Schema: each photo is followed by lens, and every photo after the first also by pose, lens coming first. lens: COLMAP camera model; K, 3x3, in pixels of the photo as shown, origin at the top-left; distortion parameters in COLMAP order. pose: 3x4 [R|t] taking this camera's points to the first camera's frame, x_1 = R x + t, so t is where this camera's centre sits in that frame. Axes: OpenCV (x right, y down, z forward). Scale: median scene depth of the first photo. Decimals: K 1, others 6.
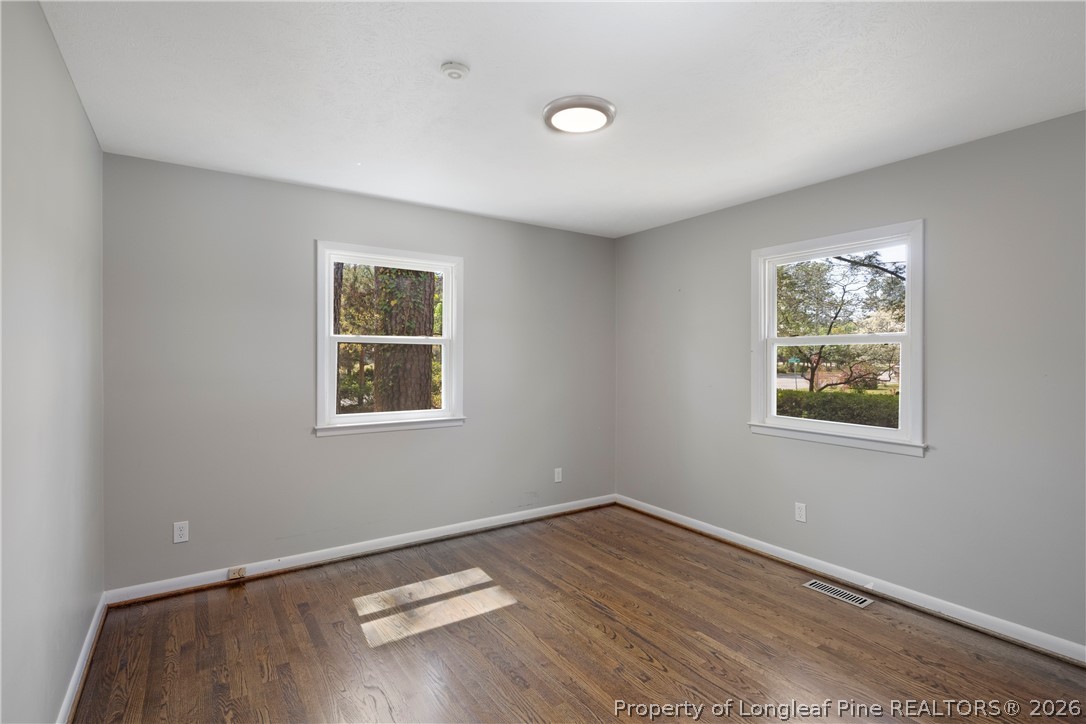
lens RADIAL K [[531.1, 0, 542.1], [0, 531.1, 355.4], [0, 0, 1]] dist [-0.000060, 0.001179]
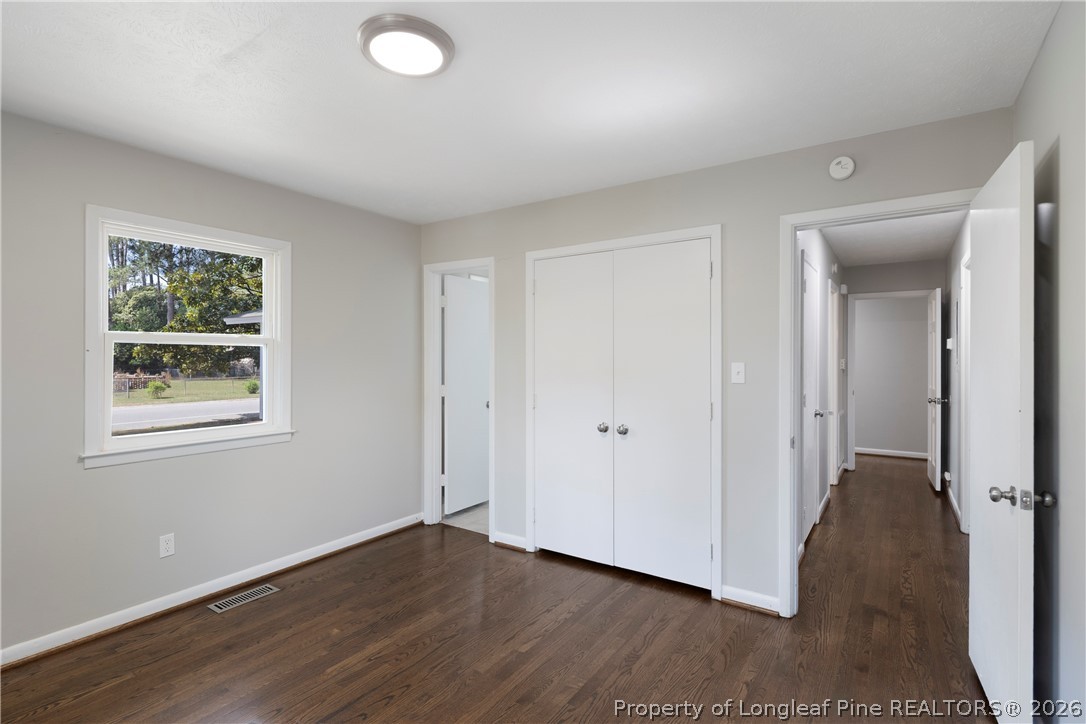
lens RADIAL K [[531.1, 0, 539.4], [0, 531.1, 357.9], [0, 0, 1]] dist [-0.000060, 0.001179]
pose [[-0.379809, -0.000484, 0.925065, -0.599353], [0.002670, 0.999995, 0.001620, 0.003799], [-0.925061, 0.003085, -0.379806, 0.928813]]
